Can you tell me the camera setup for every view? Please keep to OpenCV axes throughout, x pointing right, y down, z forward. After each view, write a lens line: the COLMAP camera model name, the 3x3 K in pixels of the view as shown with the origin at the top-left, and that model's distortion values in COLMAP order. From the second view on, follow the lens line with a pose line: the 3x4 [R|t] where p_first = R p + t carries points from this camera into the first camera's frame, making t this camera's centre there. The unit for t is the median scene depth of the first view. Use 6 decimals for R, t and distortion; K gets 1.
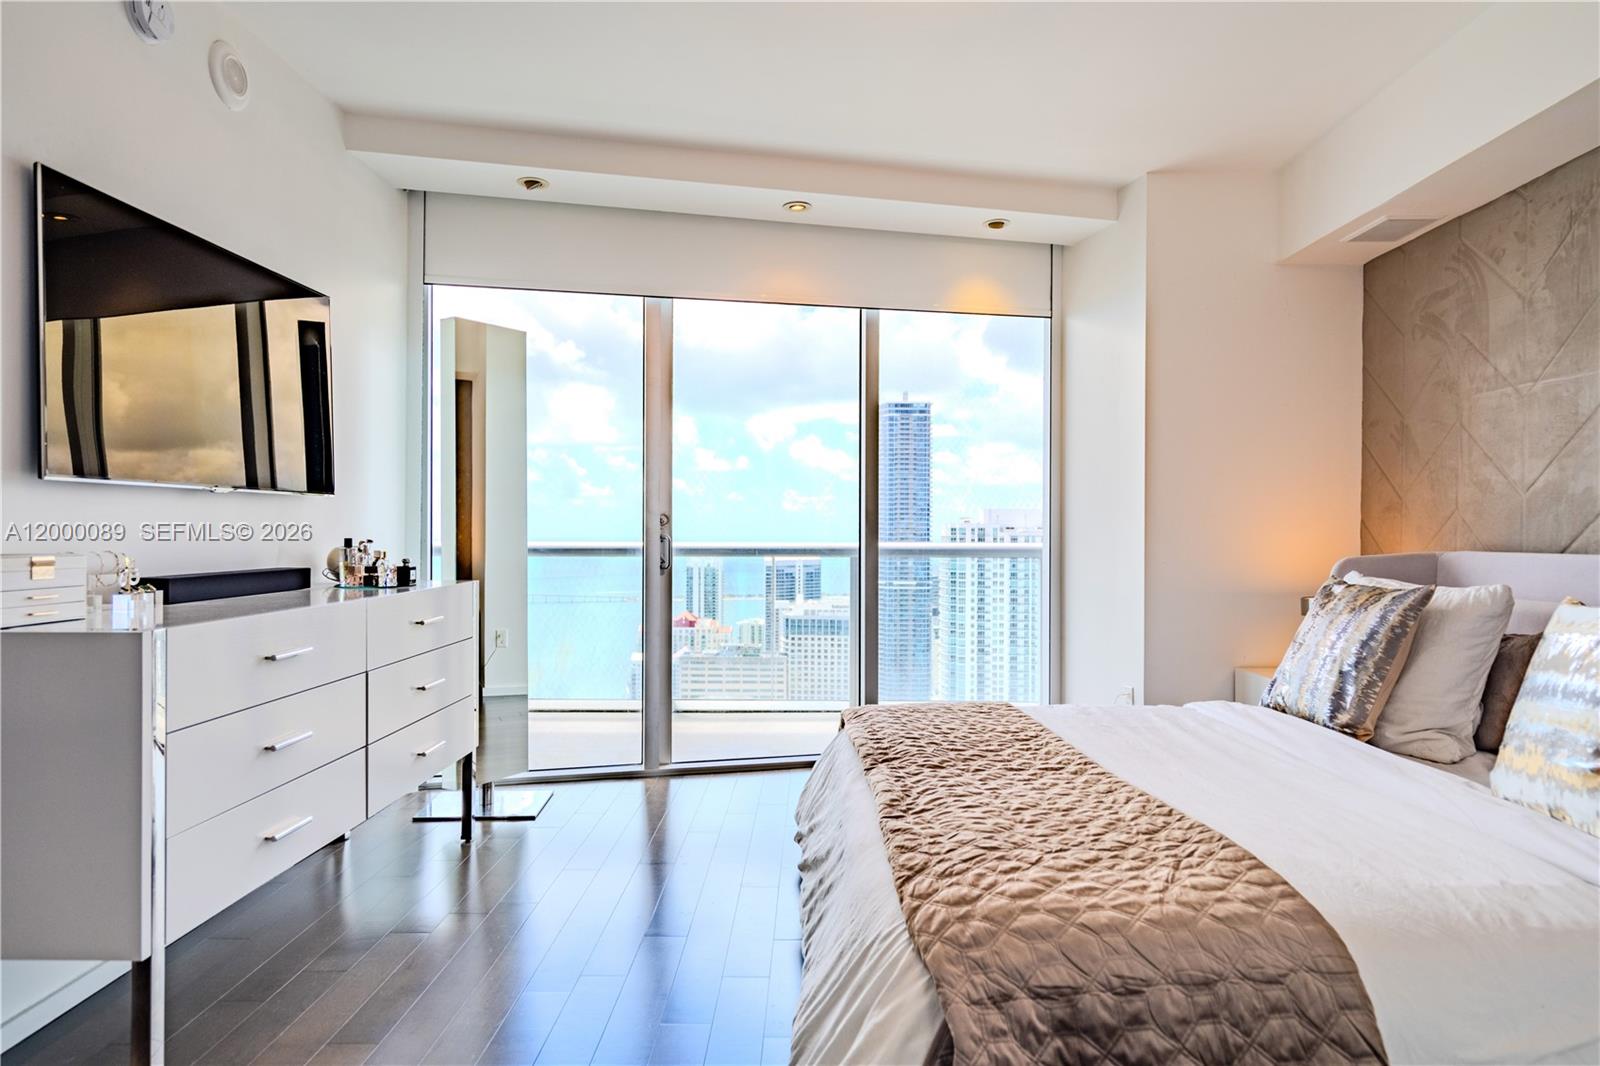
lens RADIAL K [[948.8, 0, 808.6], [0, 948.8, 525.5], [0, 0, 1]] dist [0.005577, 0.000265]
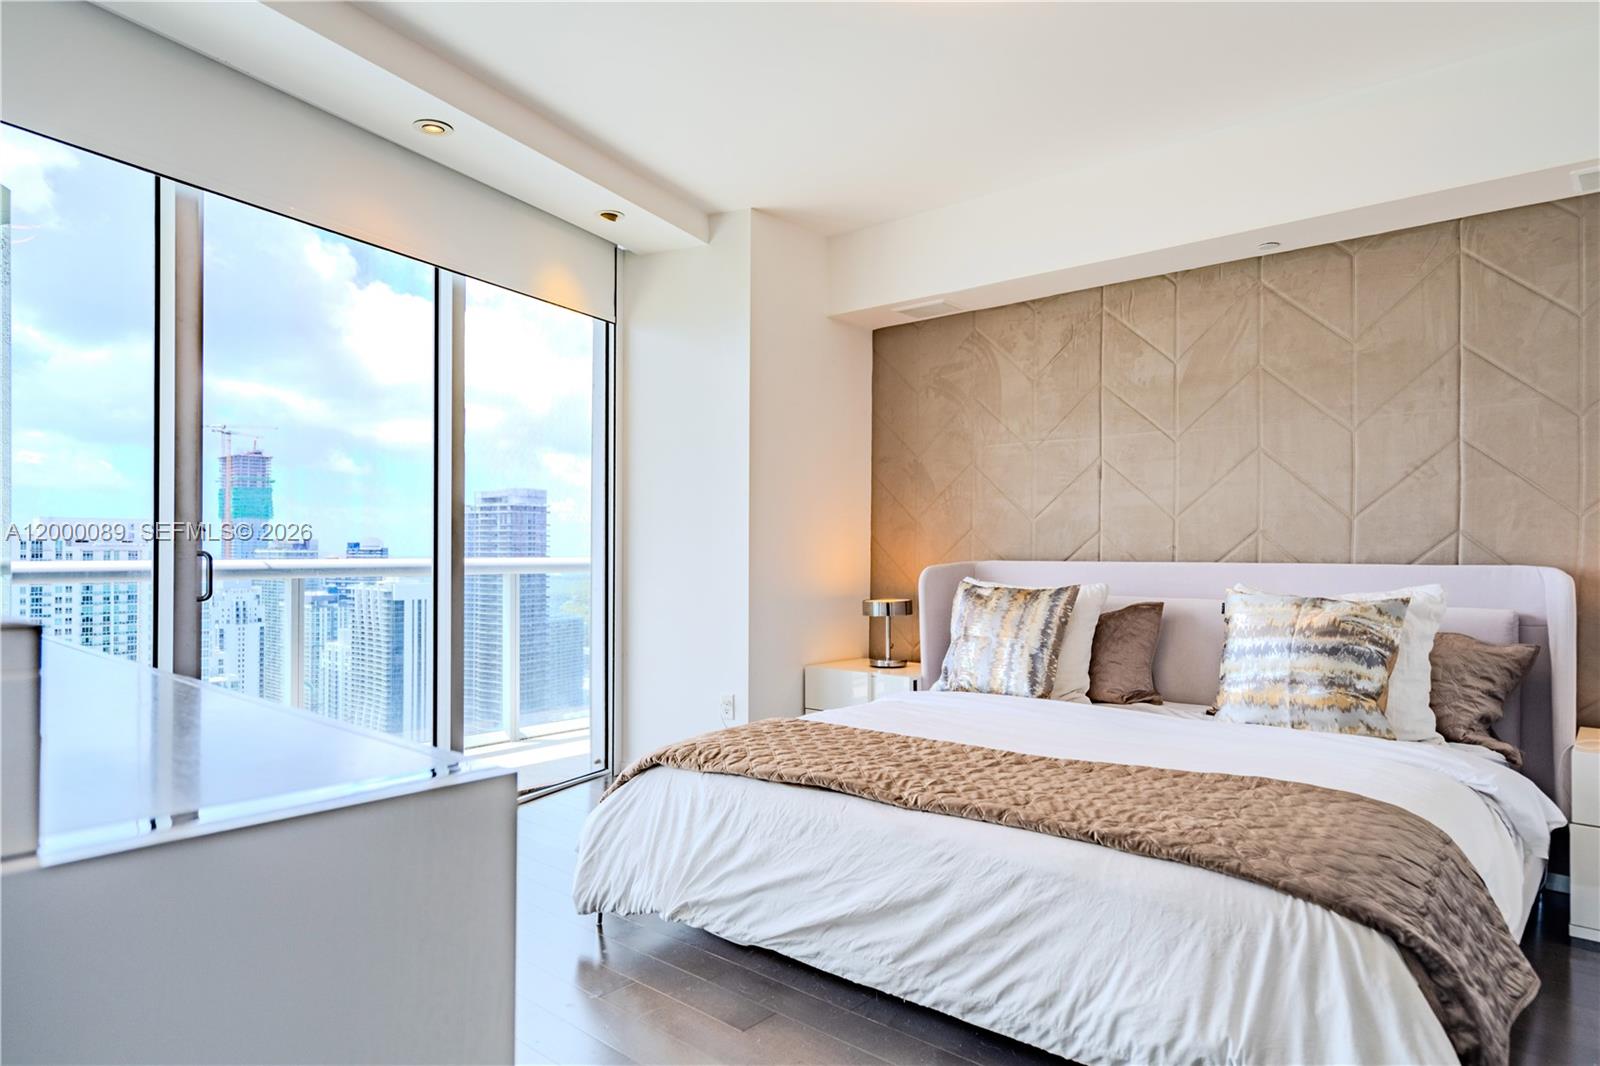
lens RADIAL K [[951.6, 0, 799.0], [0, 951.6, 539.3], [0, 0, 1]] dist [0.001143, 0.000847]
pose [[0.649174, 0.007840, 0.760600, -0.498445], [-0.007095, 0.999966, -0.004251, 0.004268], [-0.760607, -0.002636, 0.649207, 0.321050]]
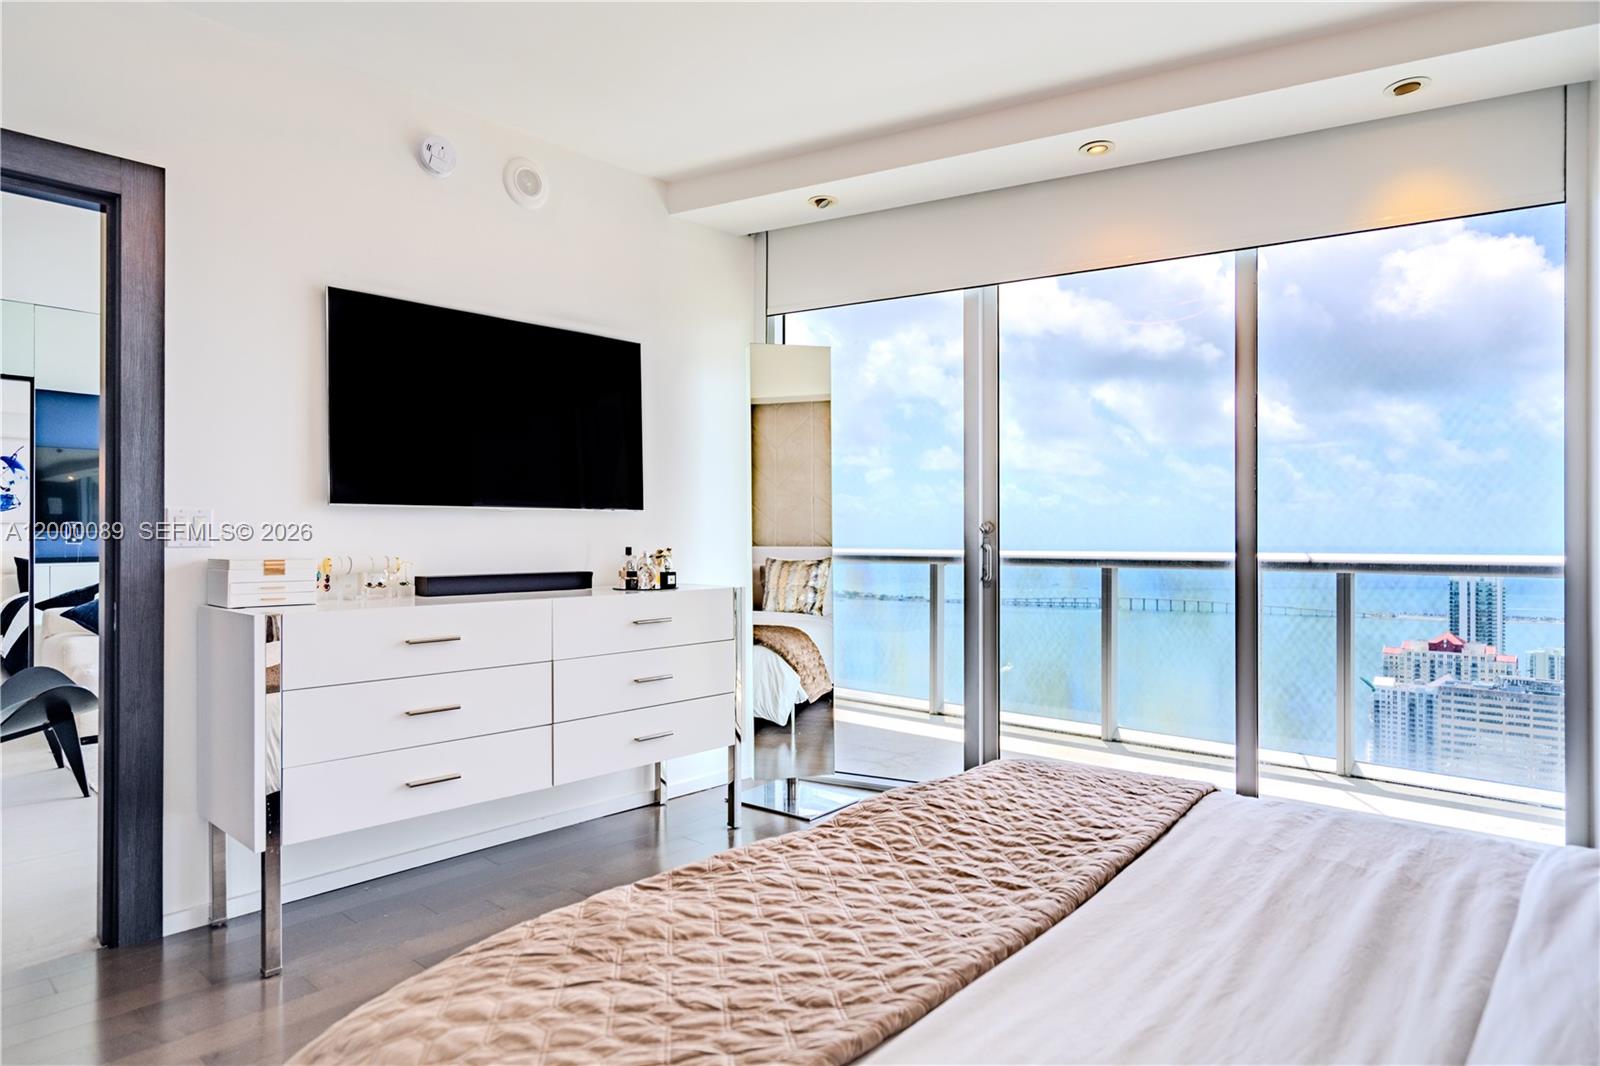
lens RADIAL K [[926.2, 0, 800.0], [0, 926.2, 533.0], [0, 0, 1]] dist [0.003775, 0.000407]
pose [[0.739584, -0.008174, -0.673014, 0.408753], [0.007680, 0.999964, -0.003705, 0.001650], [0.673020, -0.002428, 0.739620, 0.274880]]
